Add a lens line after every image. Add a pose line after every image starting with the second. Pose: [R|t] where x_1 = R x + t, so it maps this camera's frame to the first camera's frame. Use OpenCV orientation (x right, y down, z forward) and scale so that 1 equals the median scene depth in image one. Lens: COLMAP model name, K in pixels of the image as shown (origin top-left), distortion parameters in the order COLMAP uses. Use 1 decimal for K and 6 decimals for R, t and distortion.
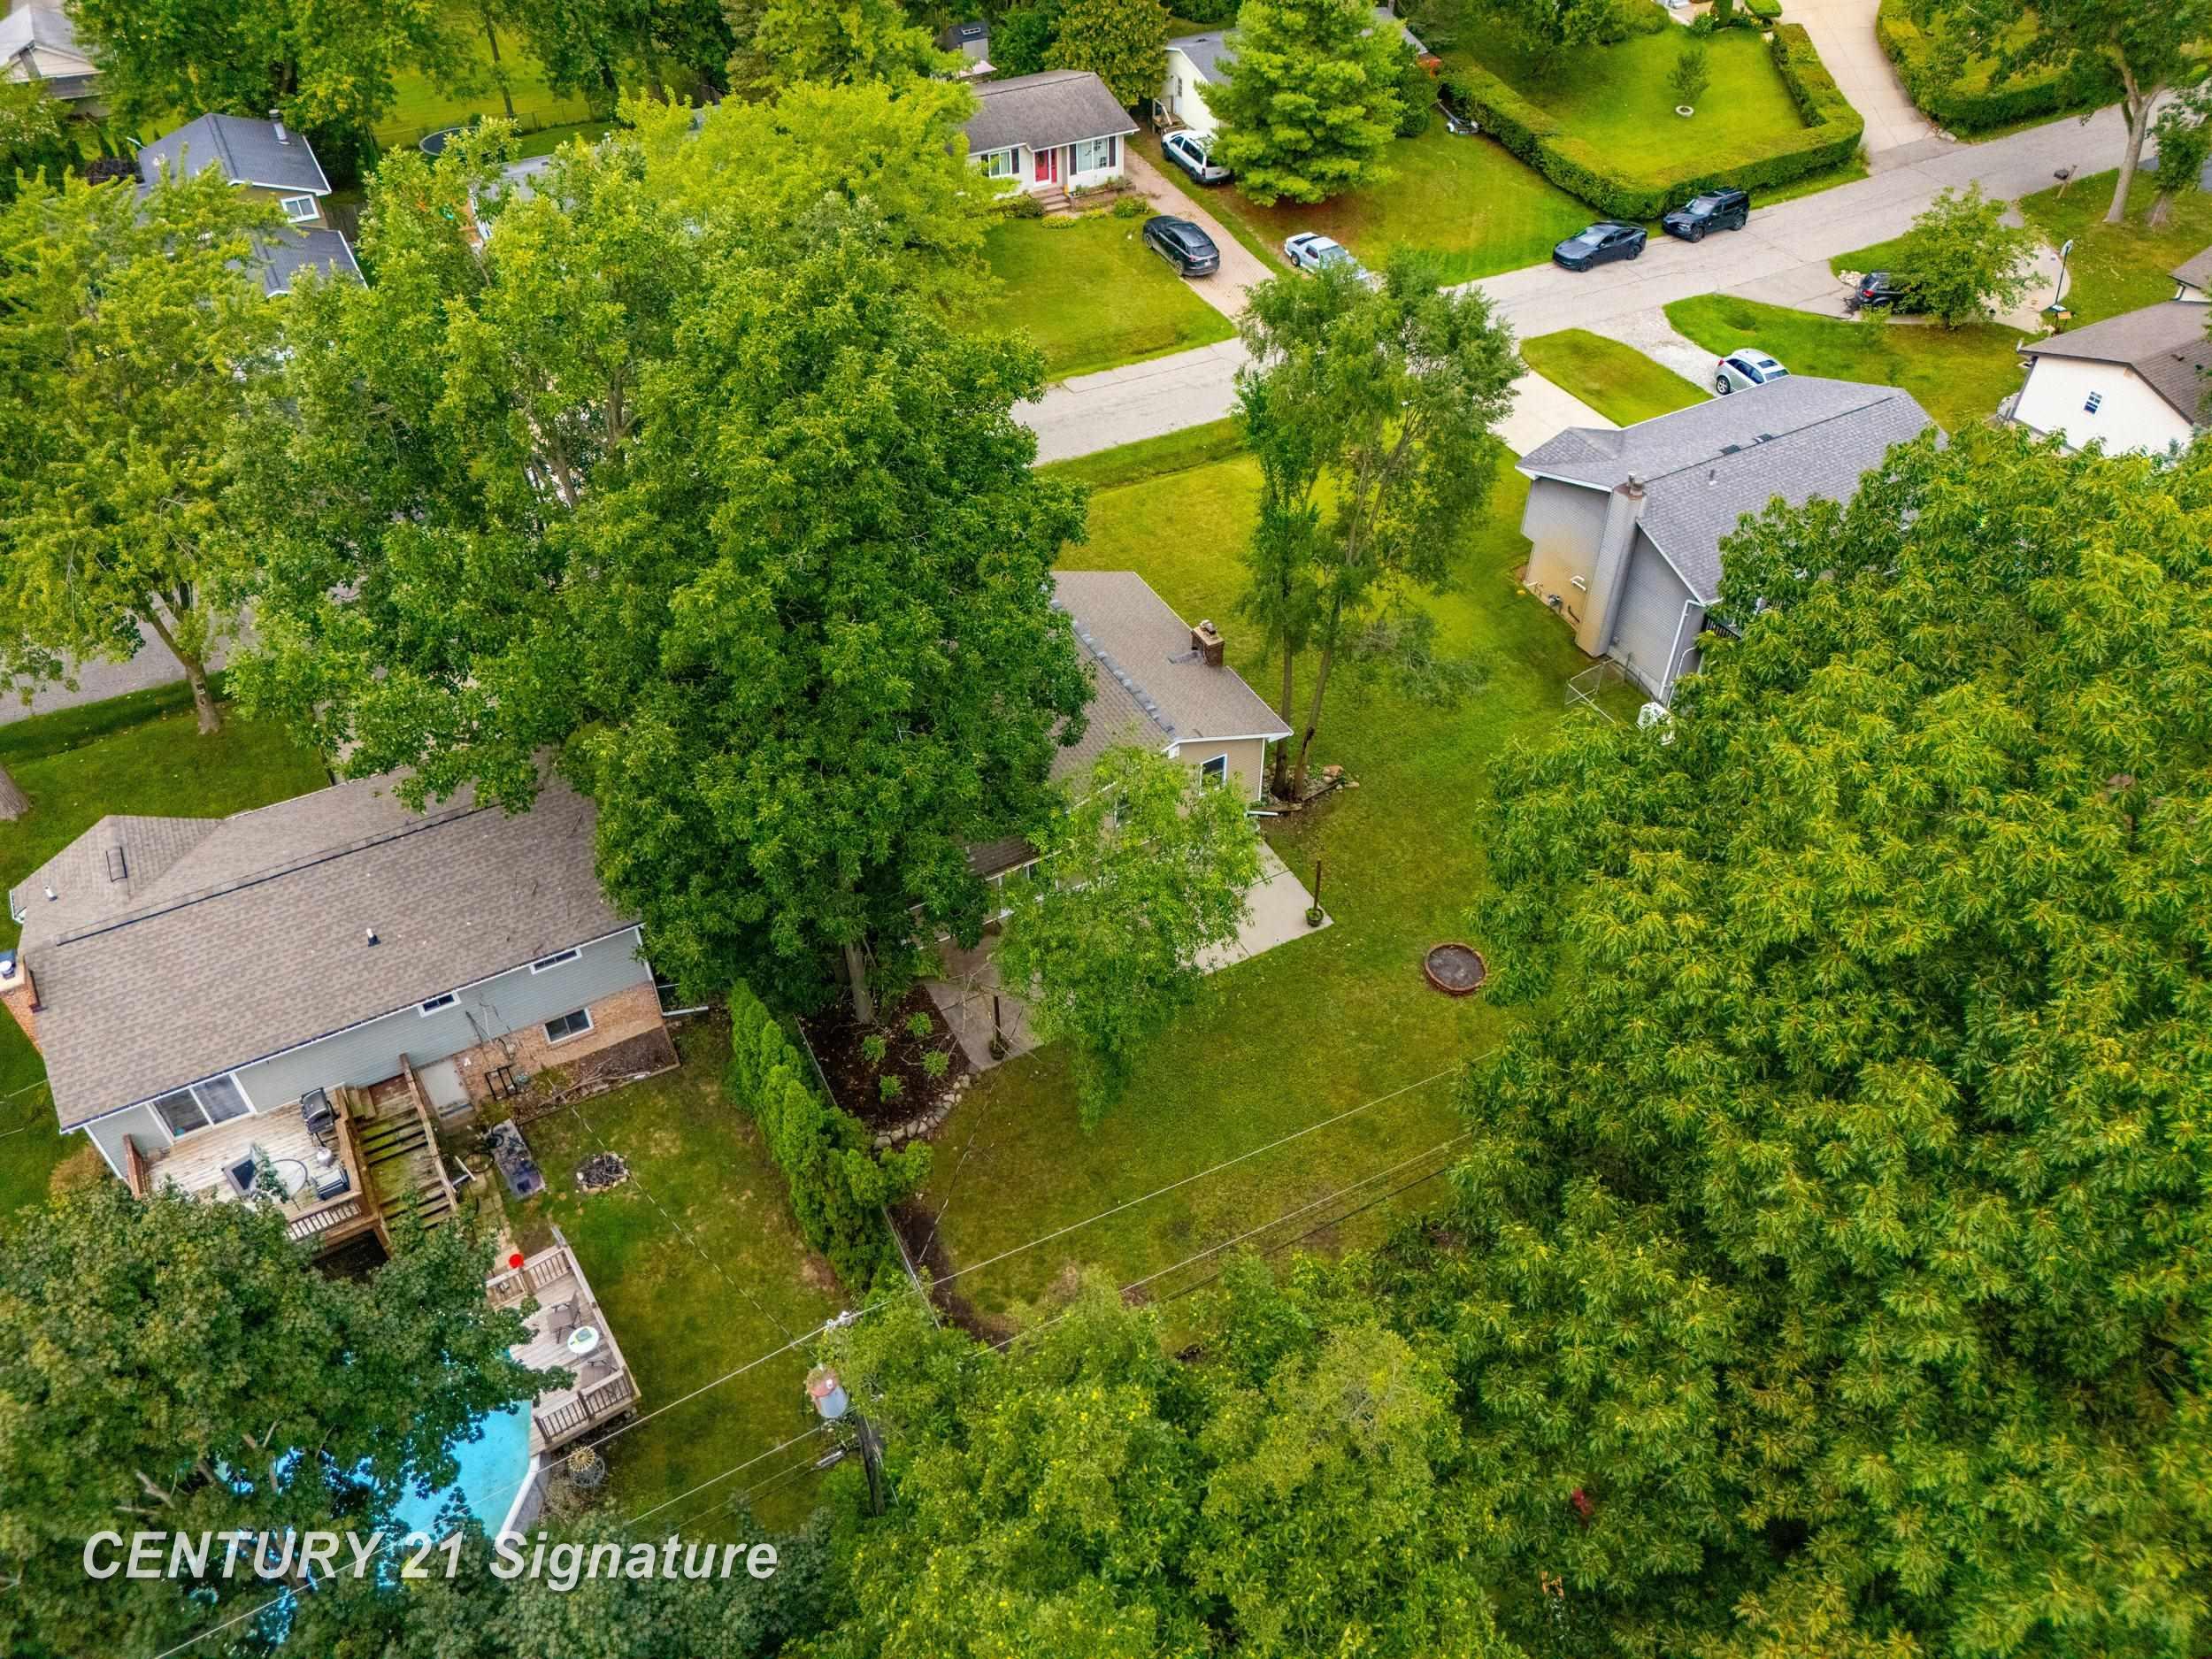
lens RADIAL K [[1630.3, 0, 1114.6], [0, 1630.3, 821.4], [0, 0, 1]] dist [0.059858, -0.053301]
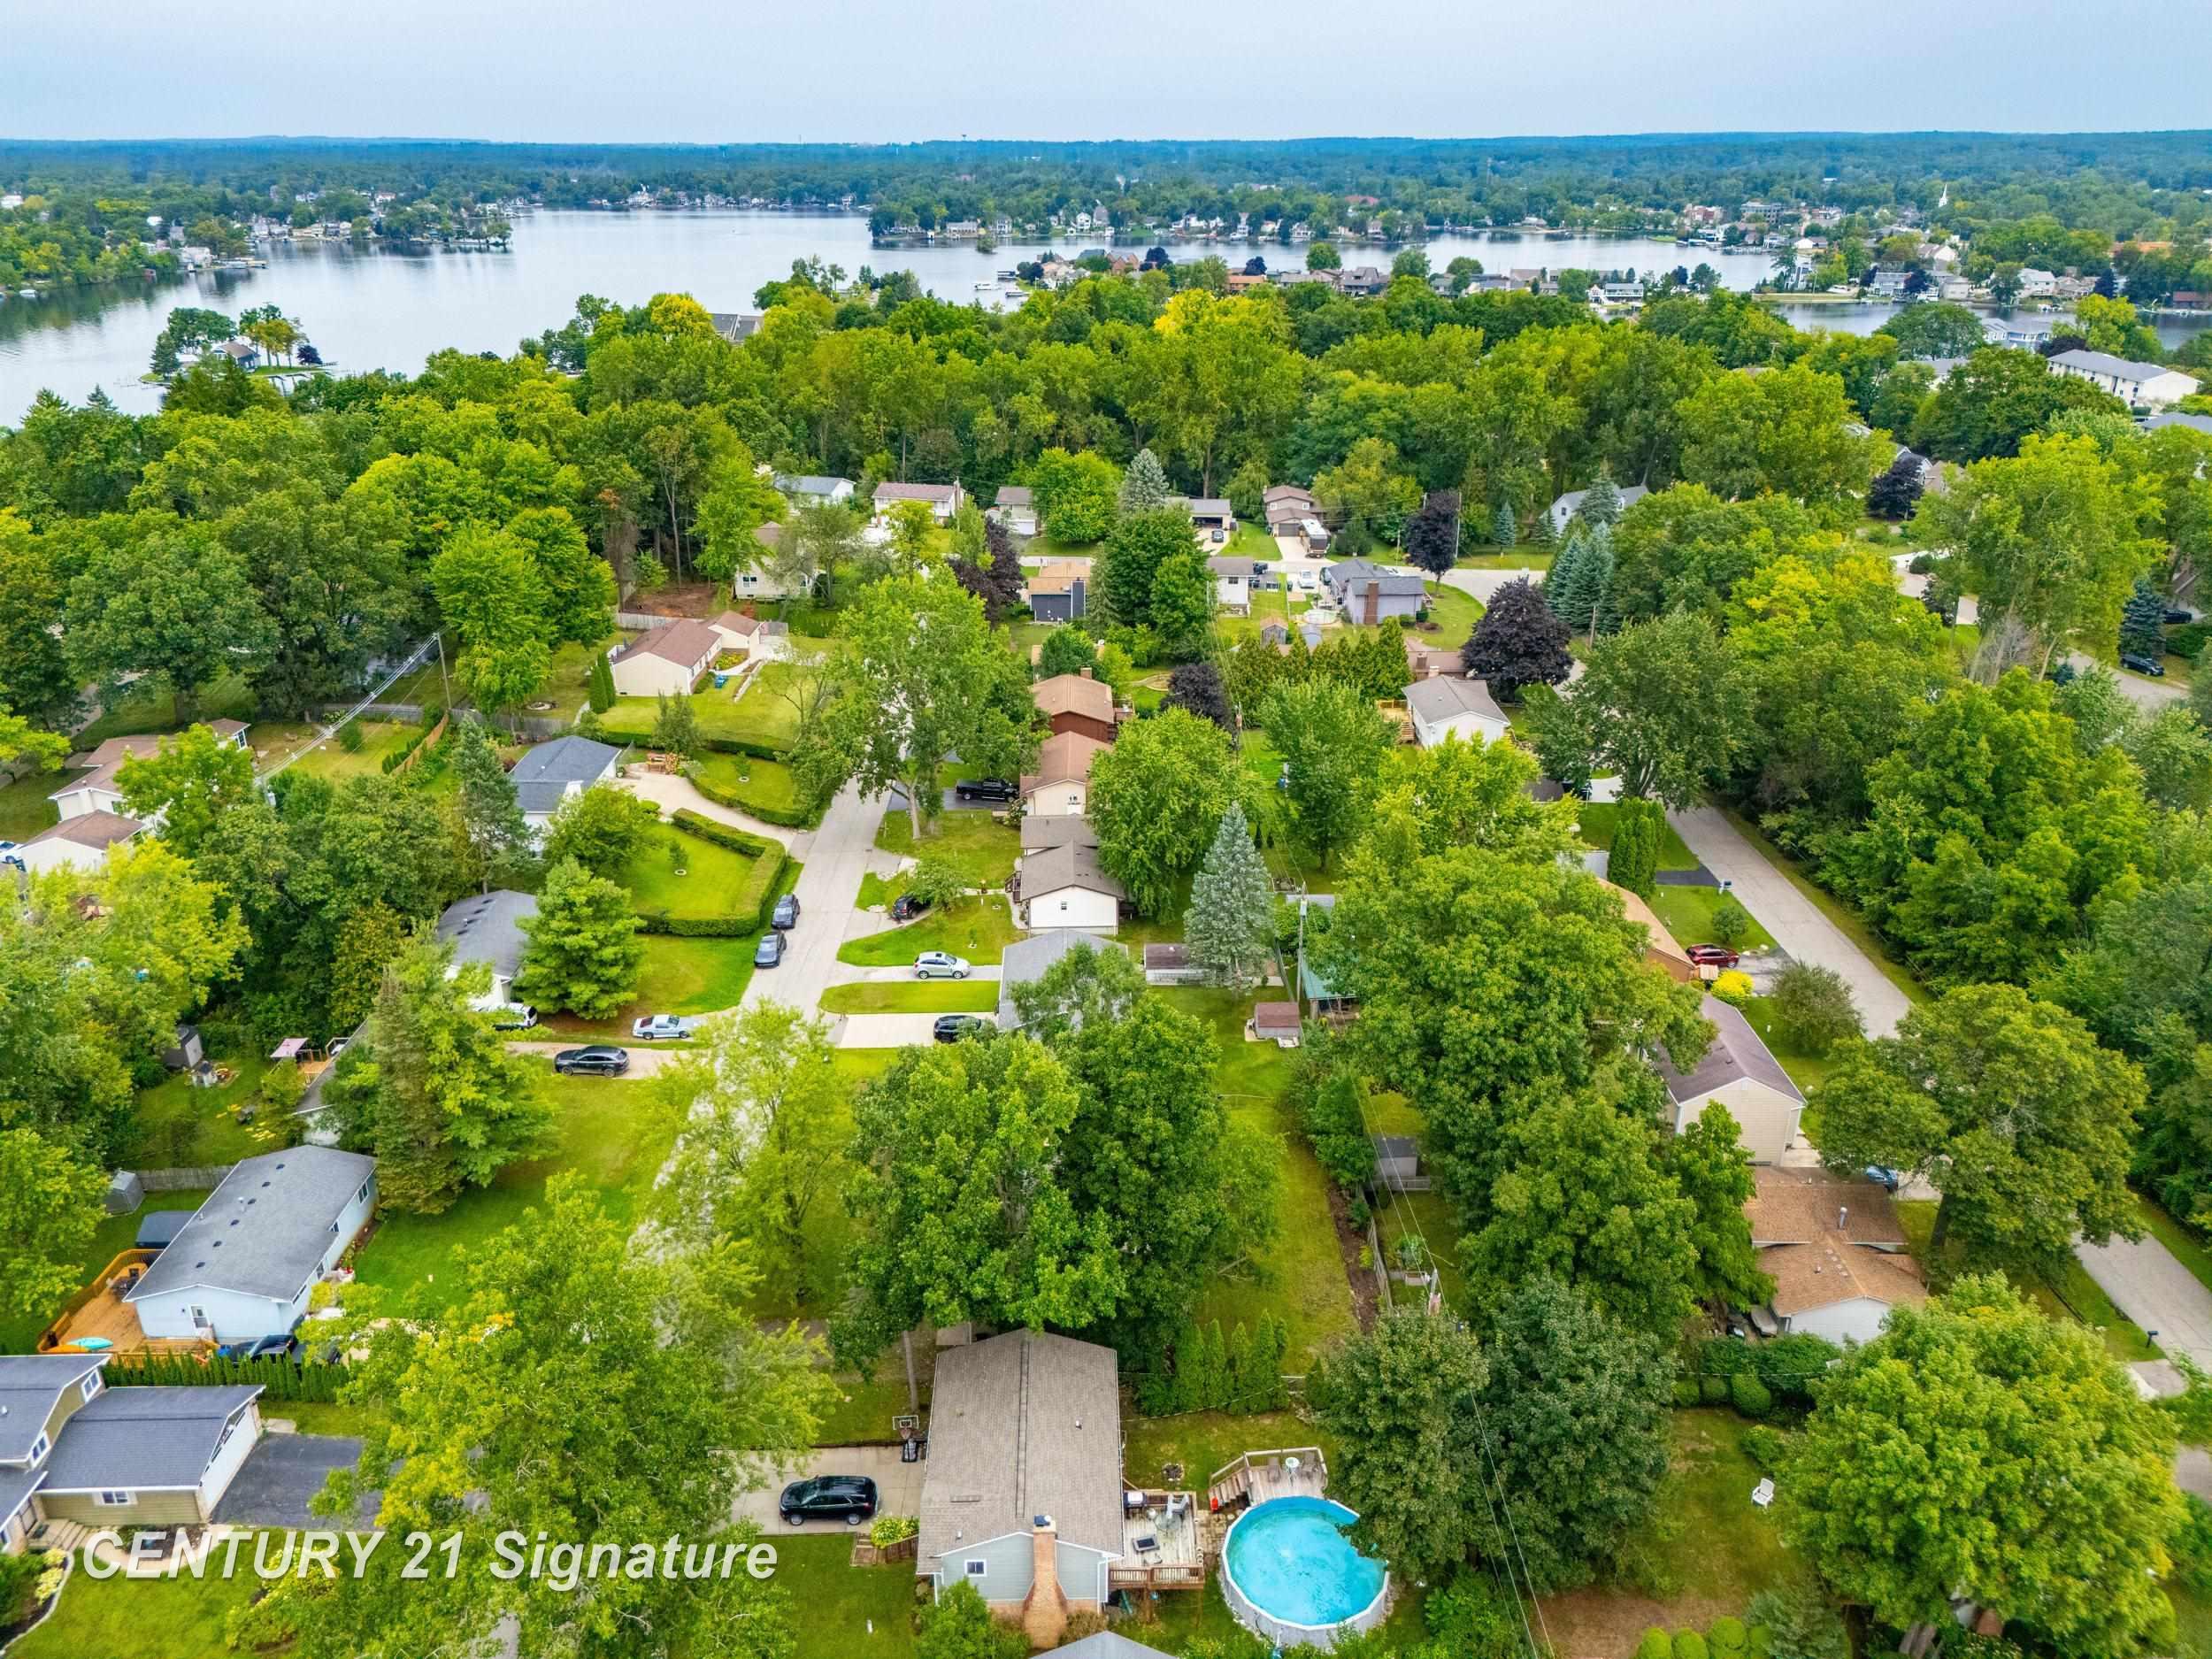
lens RADIAL K [[1630.3, 0, 1100.9], [0, 1630.3, 829.2], [0, 0, 1]] dist [0.059858, -0.053301]
pose [[0.465085, -0.340132, 0.817317, -0.888516], [0.604031, 0.796869, -0.012095, -0.221881], [-0.647180, 0.499310, 0.576062, -0.259807]]
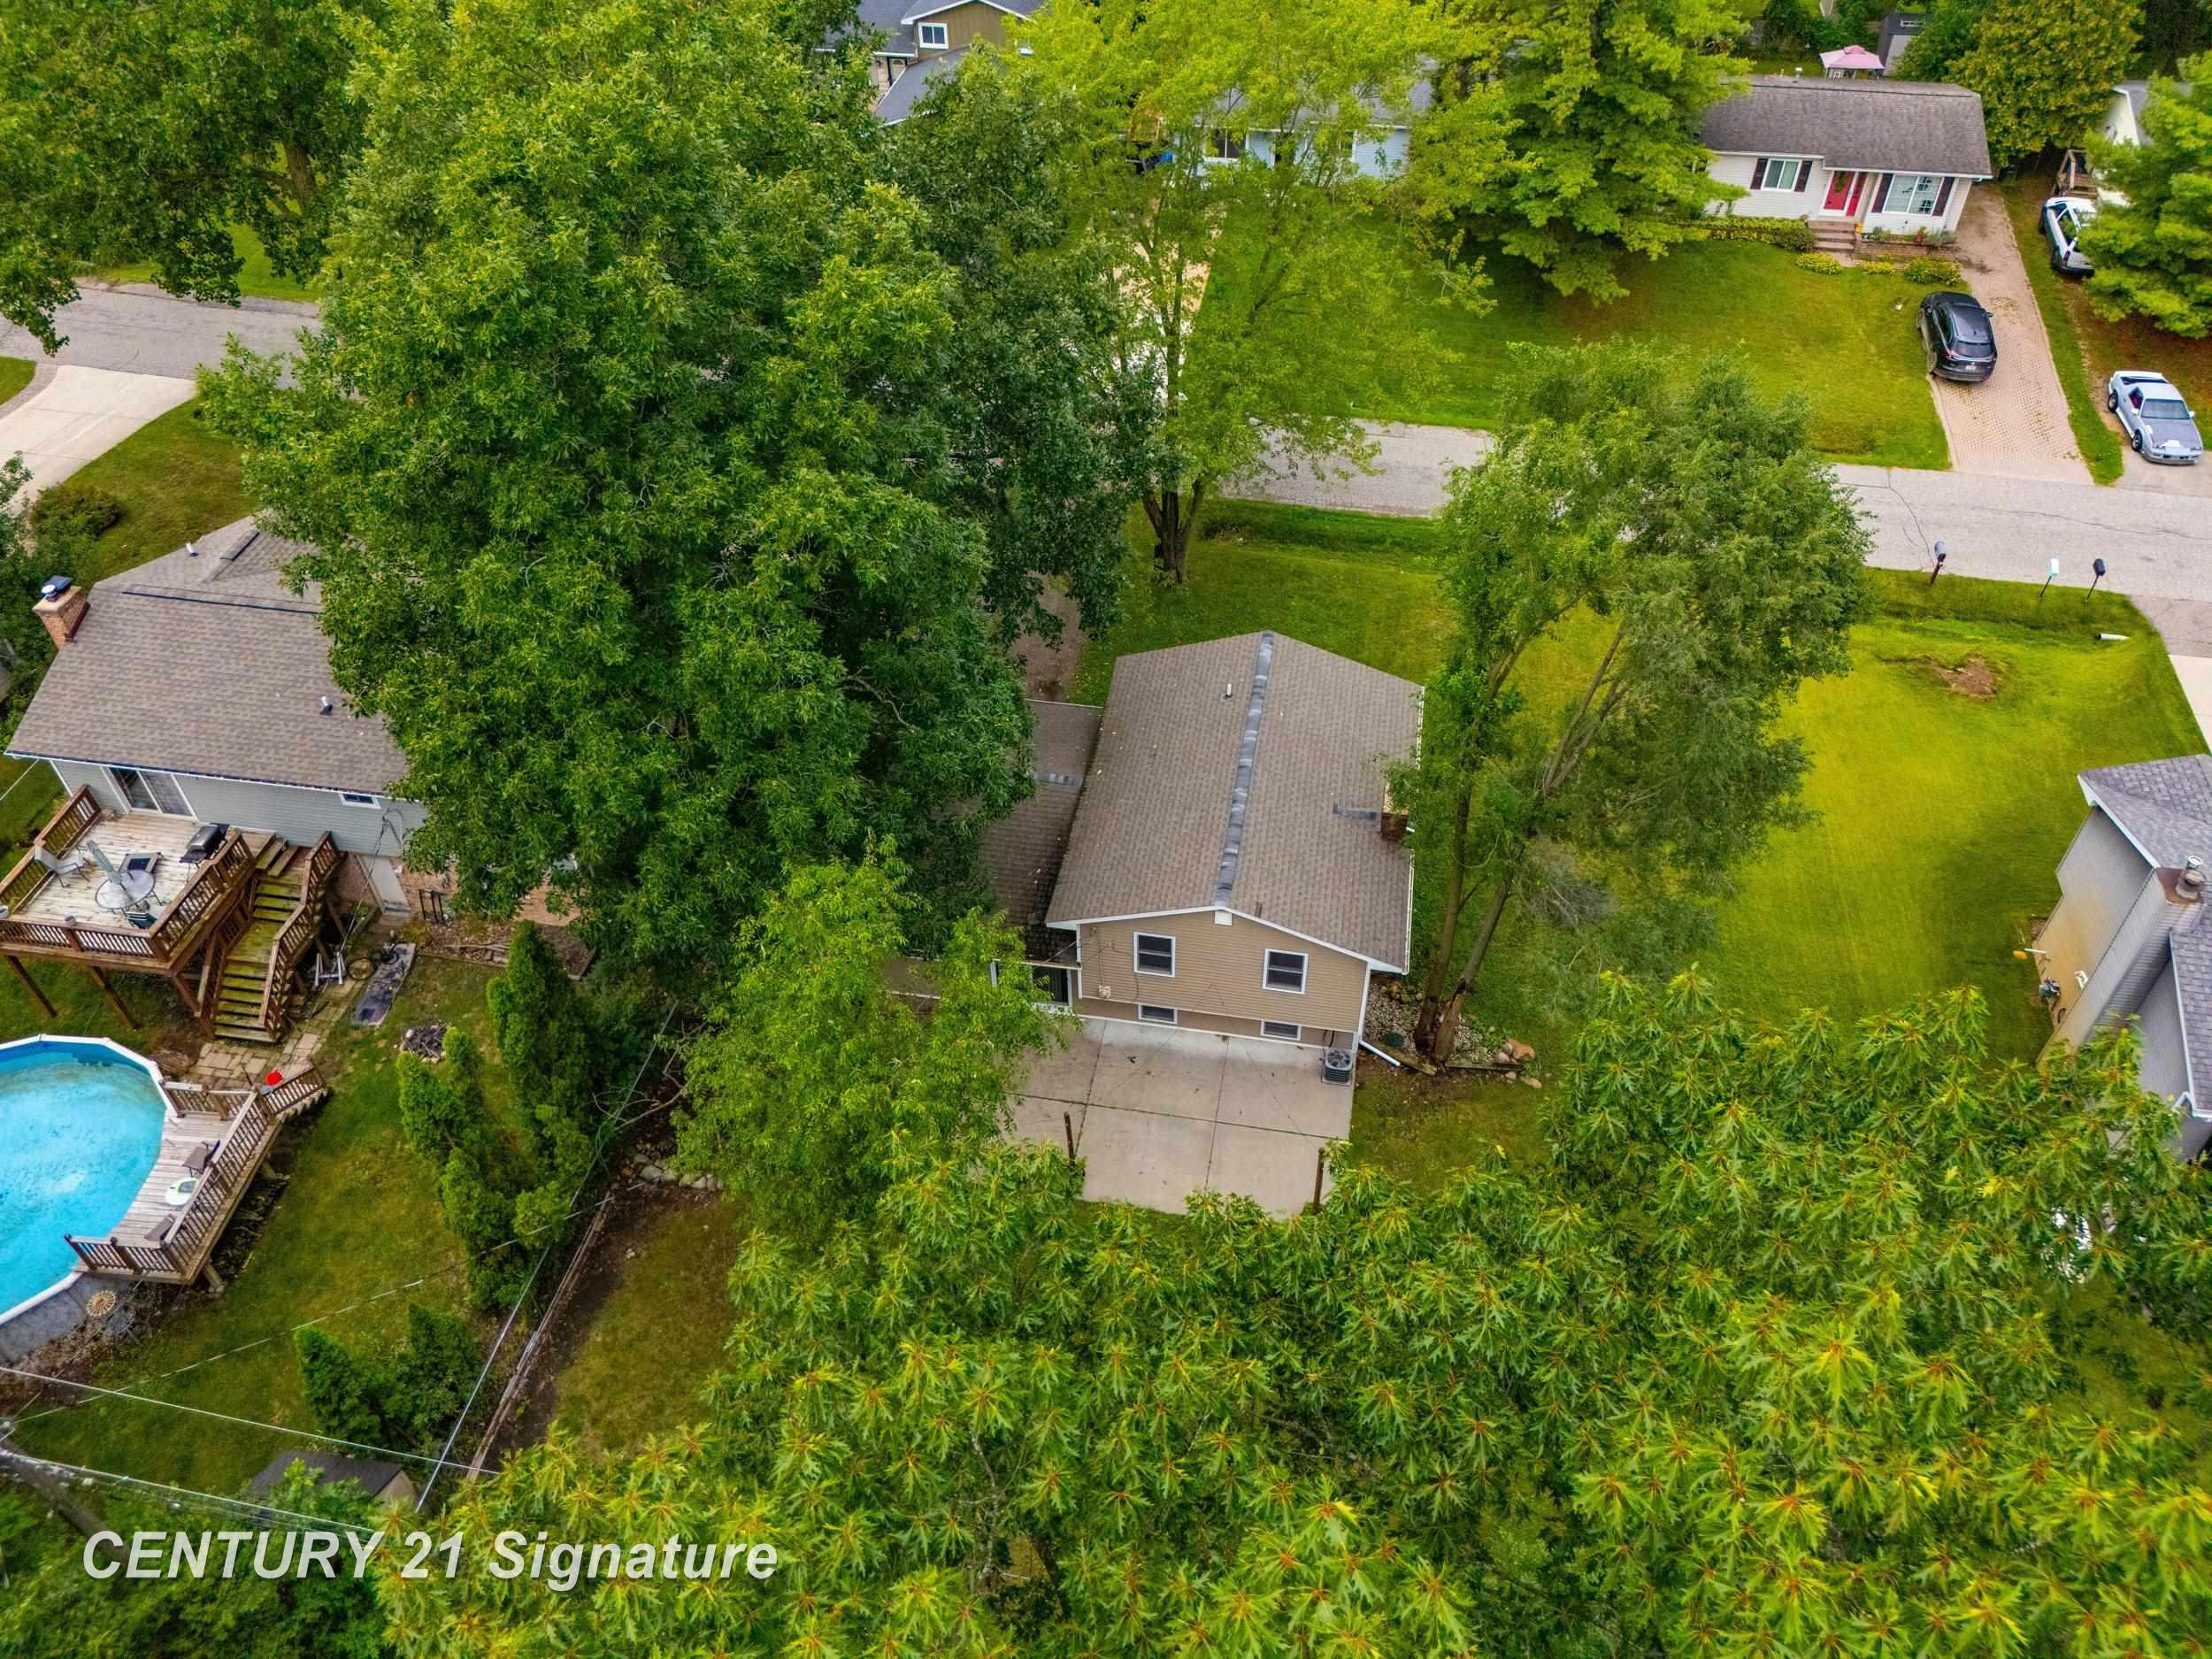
lens RADIAL K [[1630.3, 0, 1114.2], [0, 1630.3, 829.3], [0, 0, 1]] dist [0.059858, -0.053301]
pose [[0.778261, 0.428810, -0.458729, 0.182591], [-0.418167, 0.898900, 0.130827, -0.088699], [0.468451, 0.090008, 0.878893, 0.183751]]
